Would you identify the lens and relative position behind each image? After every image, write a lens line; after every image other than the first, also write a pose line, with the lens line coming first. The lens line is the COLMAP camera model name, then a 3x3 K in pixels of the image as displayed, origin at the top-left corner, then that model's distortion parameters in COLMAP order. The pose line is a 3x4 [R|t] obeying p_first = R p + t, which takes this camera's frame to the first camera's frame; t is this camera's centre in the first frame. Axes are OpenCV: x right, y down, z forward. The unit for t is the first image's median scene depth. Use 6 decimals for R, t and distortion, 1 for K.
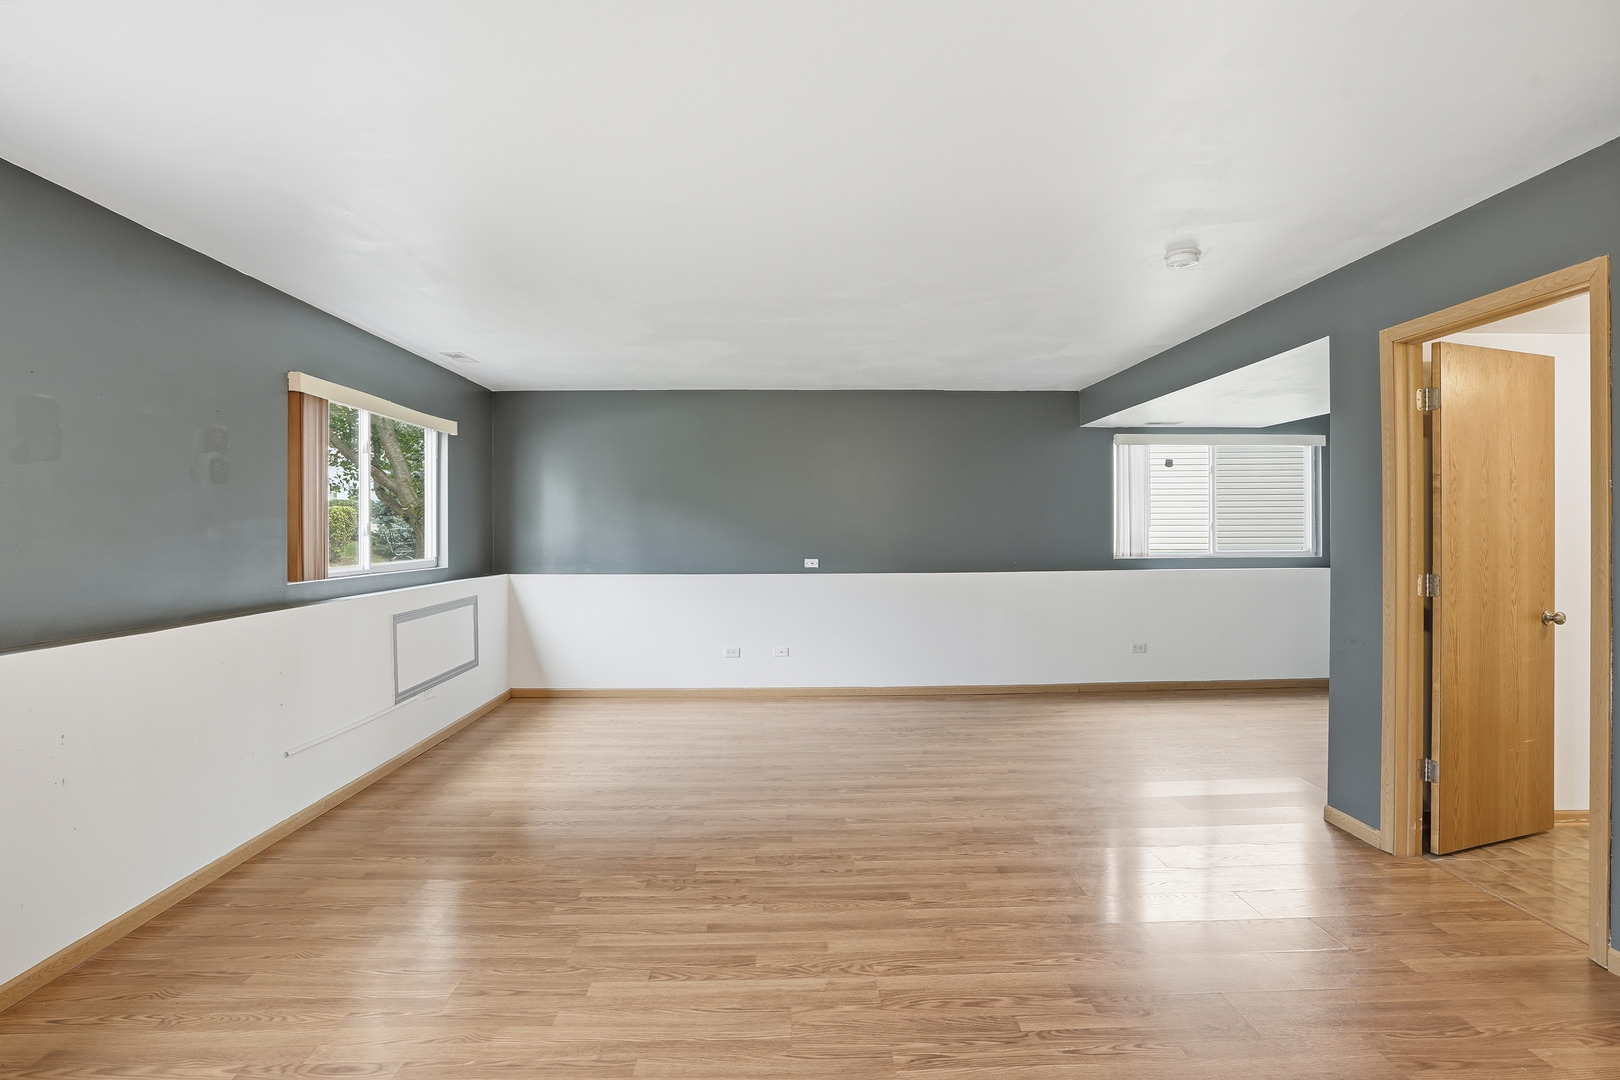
lens RADIAL K [[816.4, 0, 806.7], [0, 816.4, 532.6], [0, 0, 1]] dist [-0.069512, 0.034285]
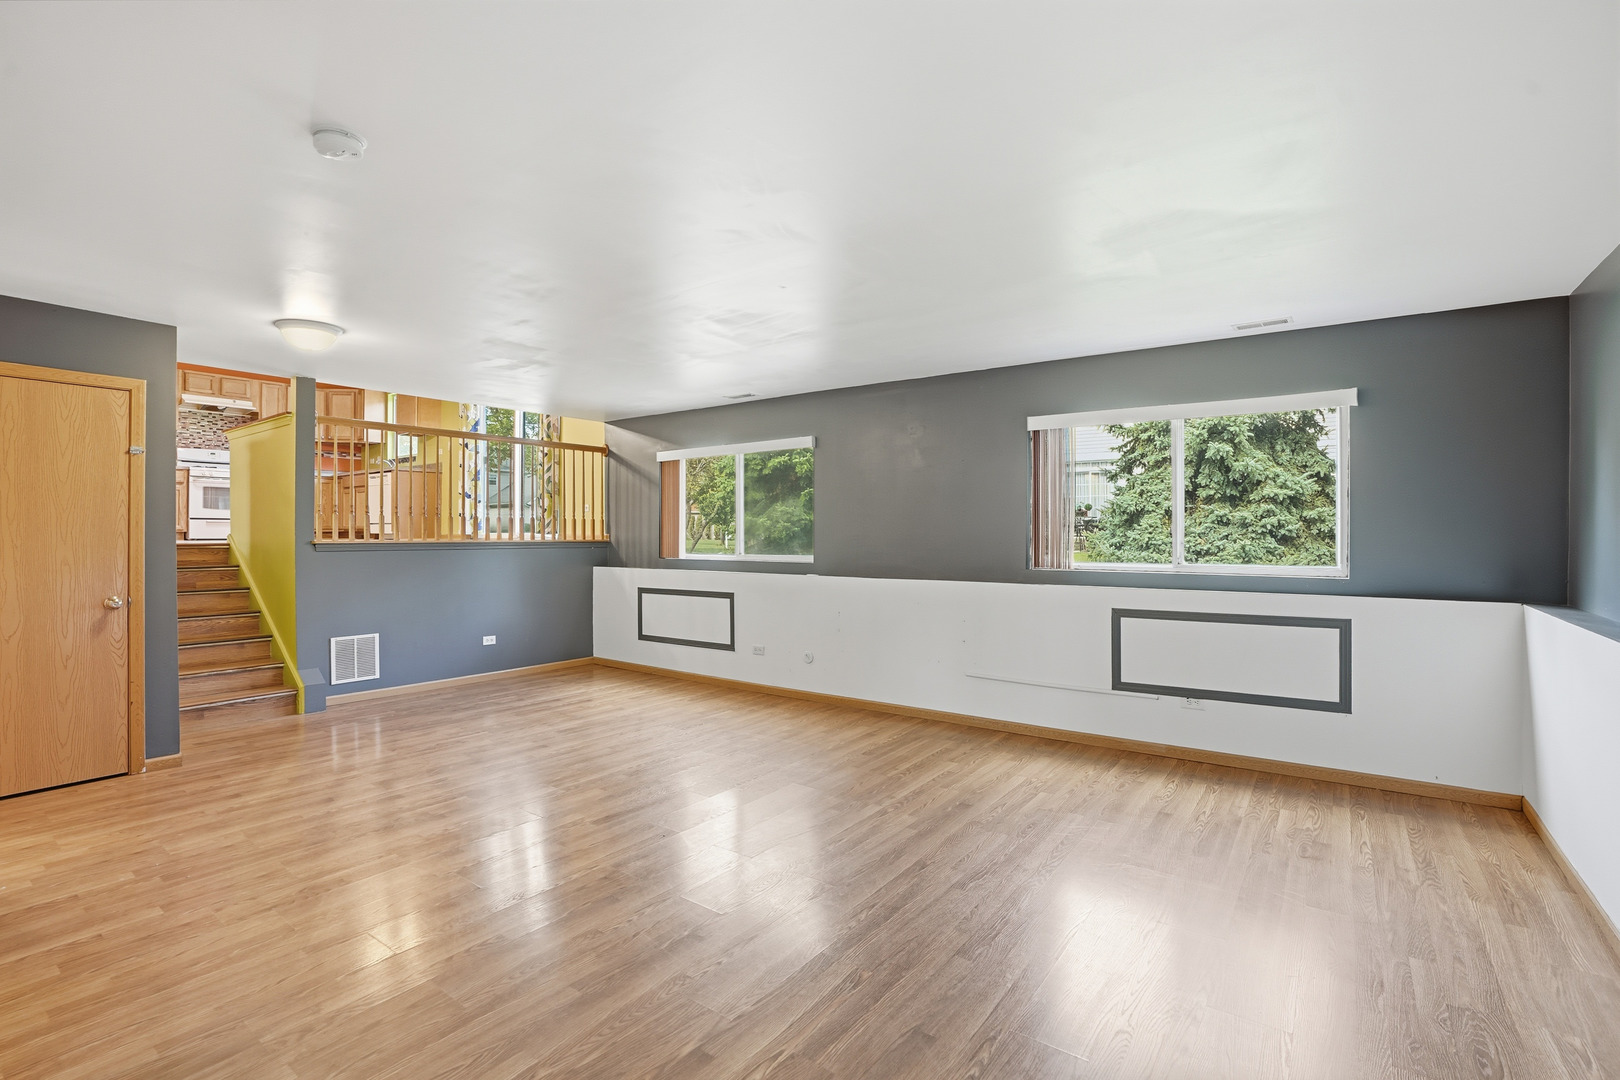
lens RADIAL K [[748.0, 0, 809.1], [0, 748.0, 525.3], [0, 0, 1]] dist [-0.060218, 0.020454]
pose [[-0.619283, -0.002778, -0.785163, 0.759162], [-0.001177, 0.999996, -0.002611, -0.010750], [0.785167, -0.000693, -0.619284, 1.821042]]
